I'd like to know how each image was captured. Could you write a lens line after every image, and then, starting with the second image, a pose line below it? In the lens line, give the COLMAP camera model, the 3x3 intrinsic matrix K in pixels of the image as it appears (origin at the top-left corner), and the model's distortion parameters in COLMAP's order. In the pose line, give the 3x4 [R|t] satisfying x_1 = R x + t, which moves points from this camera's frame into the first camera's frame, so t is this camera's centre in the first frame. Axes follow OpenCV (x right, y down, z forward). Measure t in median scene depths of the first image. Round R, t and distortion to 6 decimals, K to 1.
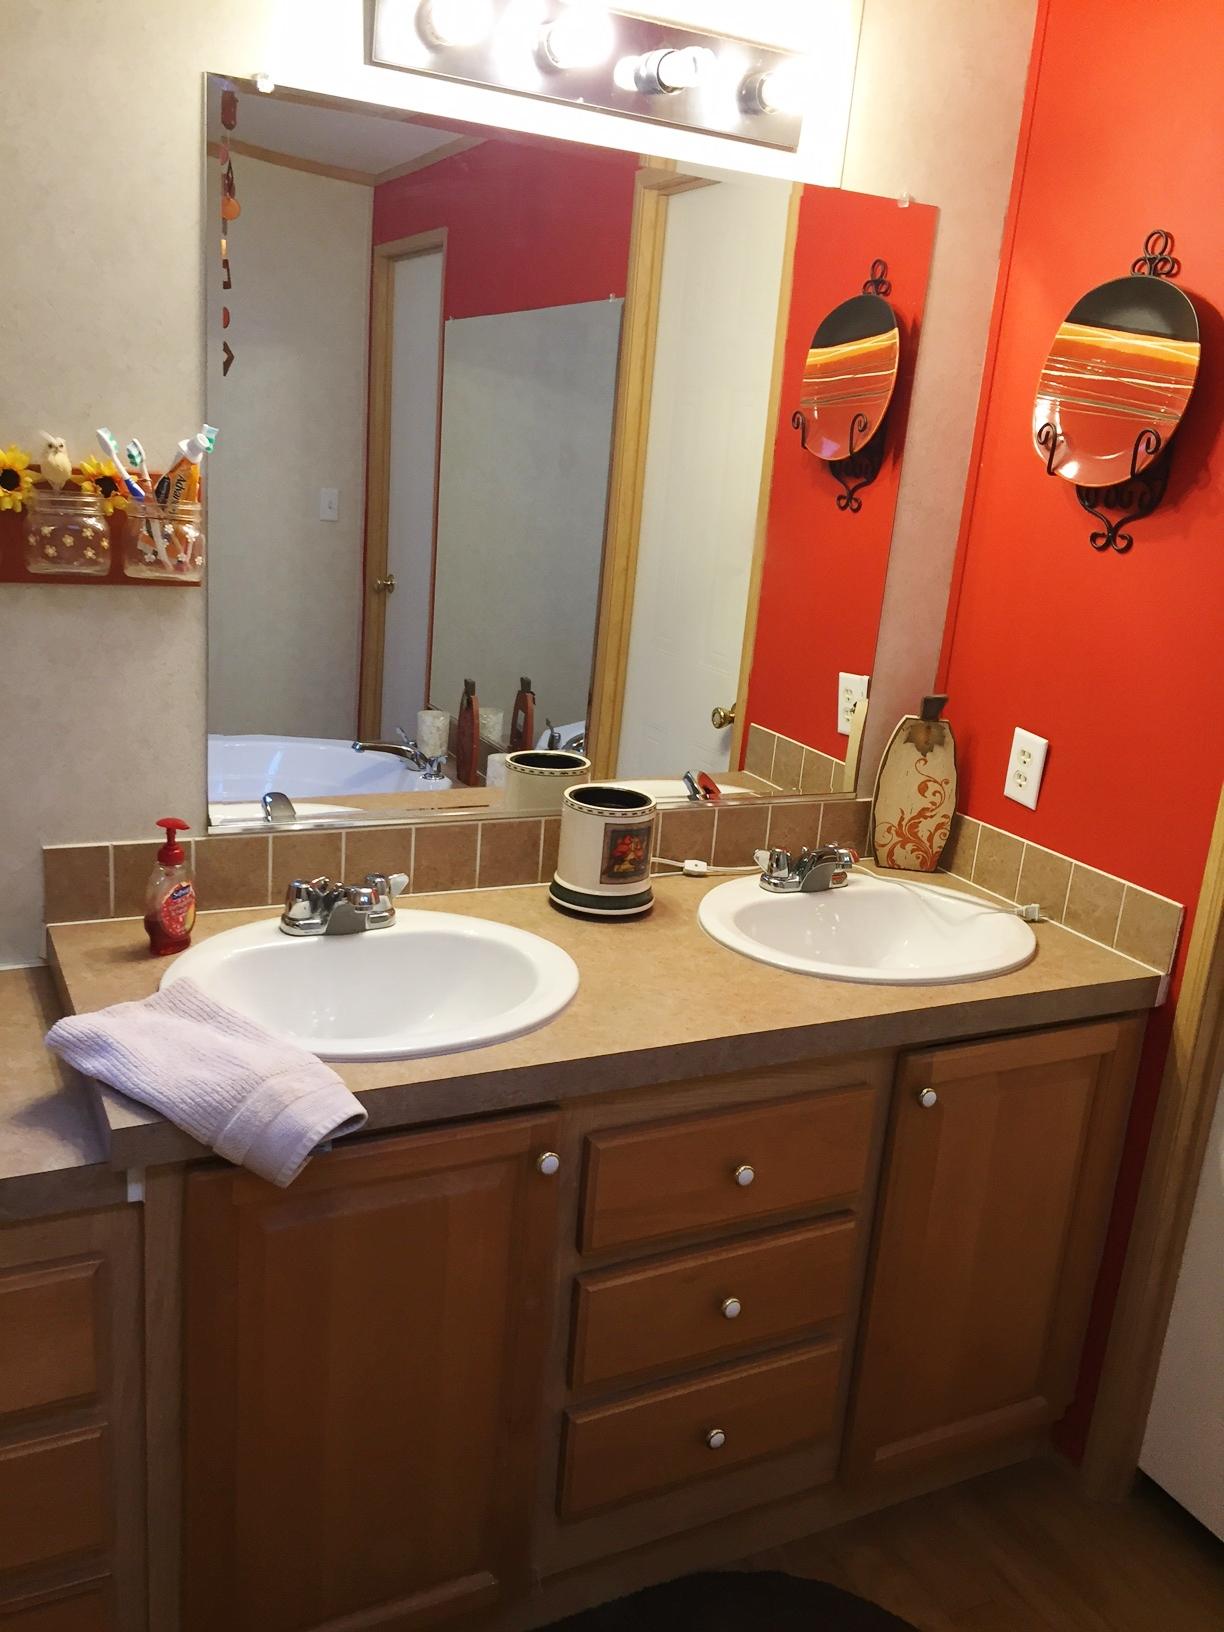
lens RADIAL K [[1421.0, 0, 607.6], [0, 1421.0, 819.3], [0, 0, 1]] dist [0.063690, -0.045703]
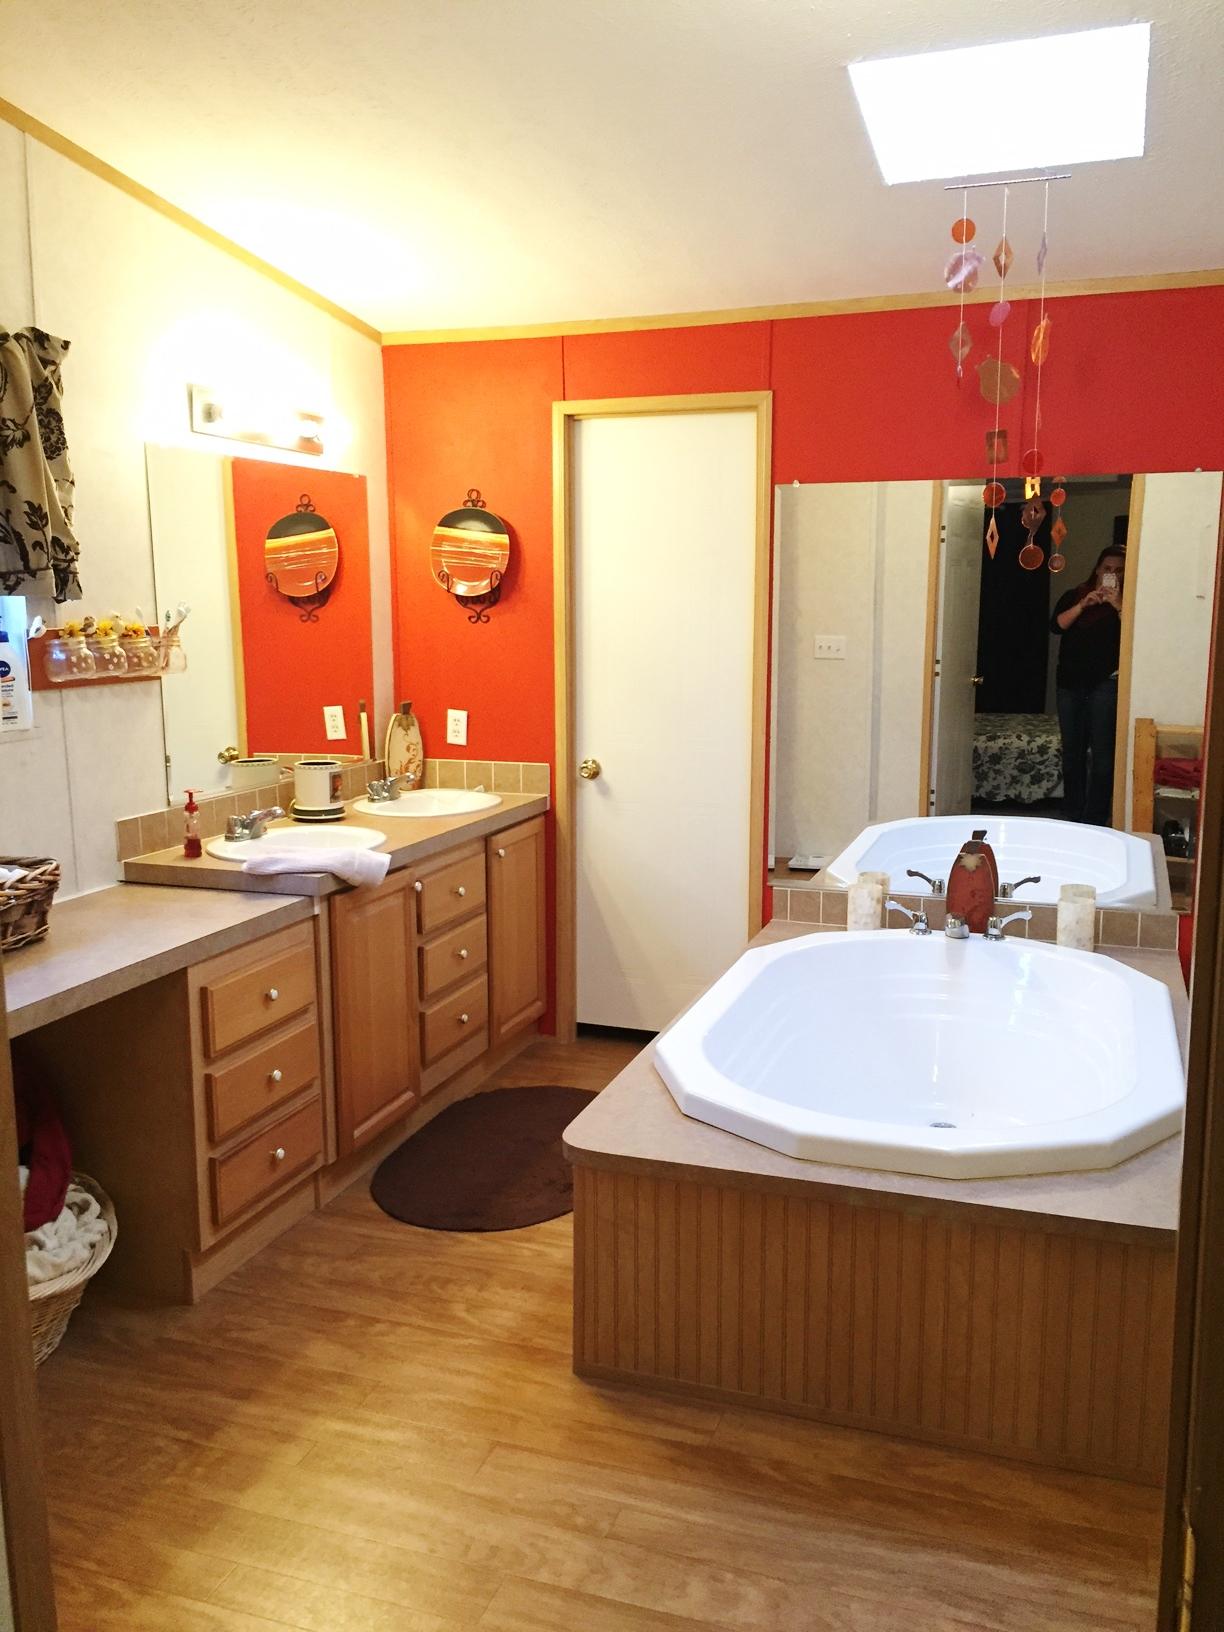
lens RADIAL K [[1421.0, 0, 614.4], [0, 1421.0, 826.7], [0, 0, 1]] dist [0.063690, -0.045703]
pose [[0.726752, -0.195591, 0.658464, -1.000297], [0.248795, 0.968468, 0.013078, 0.143876], [-0.640259, 0.154318, 0.752498, -0.755043]]
